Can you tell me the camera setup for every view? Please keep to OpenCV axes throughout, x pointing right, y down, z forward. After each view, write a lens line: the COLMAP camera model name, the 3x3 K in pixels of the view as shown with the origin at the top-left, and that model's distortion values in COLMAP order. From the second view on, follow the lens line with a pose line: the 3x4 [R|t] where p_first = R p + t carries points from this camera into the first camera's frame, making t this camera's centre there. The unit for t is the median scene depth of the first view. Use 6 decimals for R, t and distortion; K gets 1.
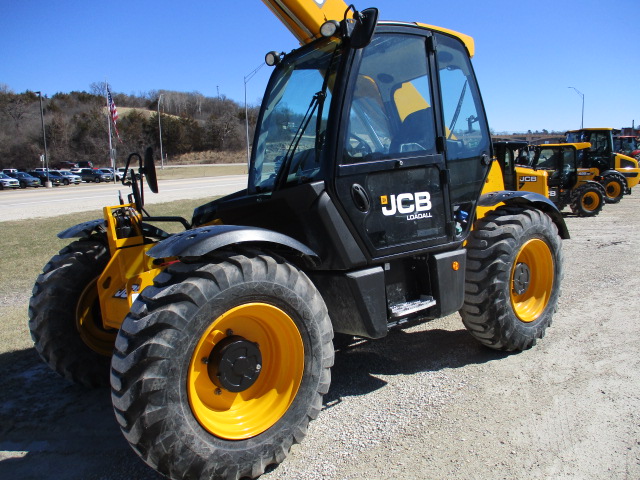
lens RADIAL K [[533.0, 0, 311.8], [0, 533.0, 235.6], [0, 0, 1]] dist [-0.029109, 0.002583]
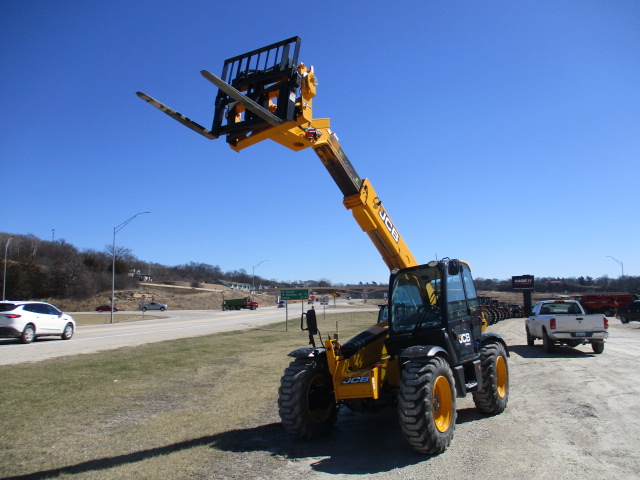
lens RADIAL K [[536.8, 0, 304.9], [0, 536.8, 249.3], [0, 0, 1]] dist [0.014254, 0.001618]
pose [[0.960200, 0.039830, 0.276459, -0.940928], [0.030140, 0.969226, -0.244322, 0.095228], [-0.277682, 0.242931, 0.929450, -0.873595]]
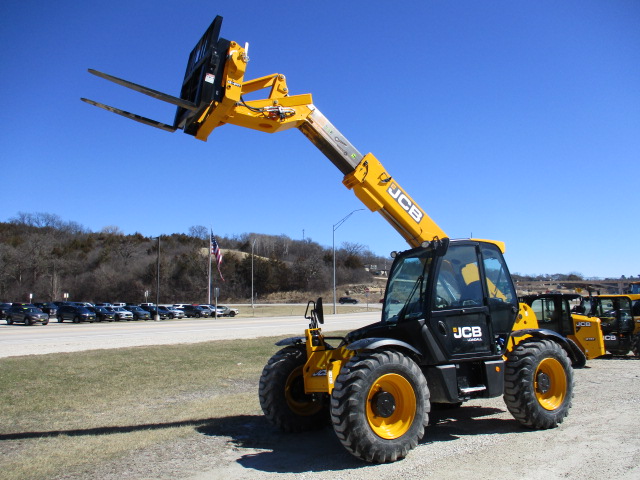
lens RADIAL K [[533.0, 0, 311.8], [0, 533.0, 235.6], [0, 0, 1]] dist [-0.029109, 0.002583]
pose [[0.988498, 0.006662, -0.151088, -0.072867], [-0.045677, 0.965525, -0.256270, 0.098452], [0.144172, 0.260223, 0.954724, -0.820808]]
